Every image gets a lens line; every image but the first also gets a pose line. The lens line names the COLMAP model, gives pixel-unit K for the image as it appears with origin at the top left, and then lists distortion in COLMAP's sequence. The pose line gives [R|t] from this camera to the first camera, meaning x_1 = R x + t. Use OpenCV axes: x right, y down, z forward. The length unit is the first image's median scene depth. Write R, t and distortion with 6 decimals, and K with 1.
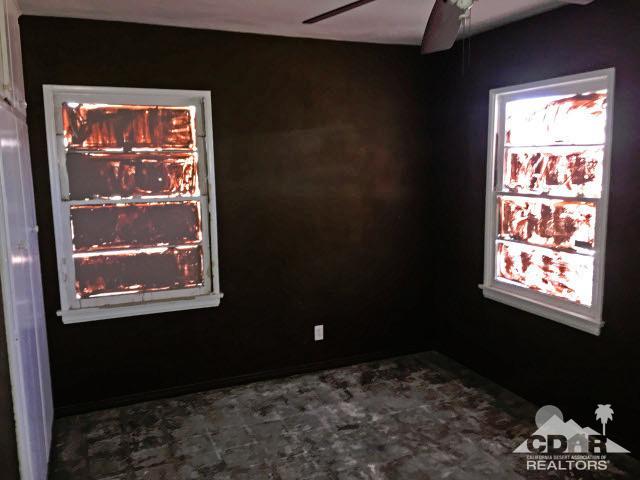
lens RADIAL K [[551.2, 0, 323.3], [0, 551.2, 238.9], [0, 0, 1]] dist [0.080499, -0.115629]
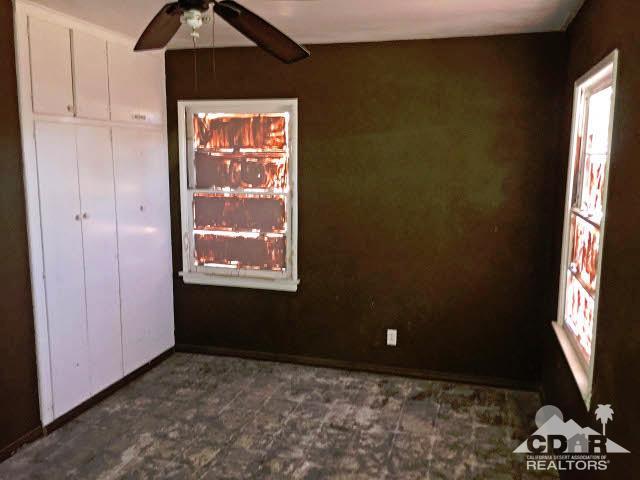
lens RADIAL K [[551.2, 0, 323.3], [0, 551.2, 238.9], [0, 0, 1]] dist [0.080499, -0.115629]
pose [[0.780364, 0.113618, -0.614917, 0.555875], [-0.107775, 0.993077, 0.046718, -0.043655], [0.615968, 0.029816, 0.787206, 0.160449]]
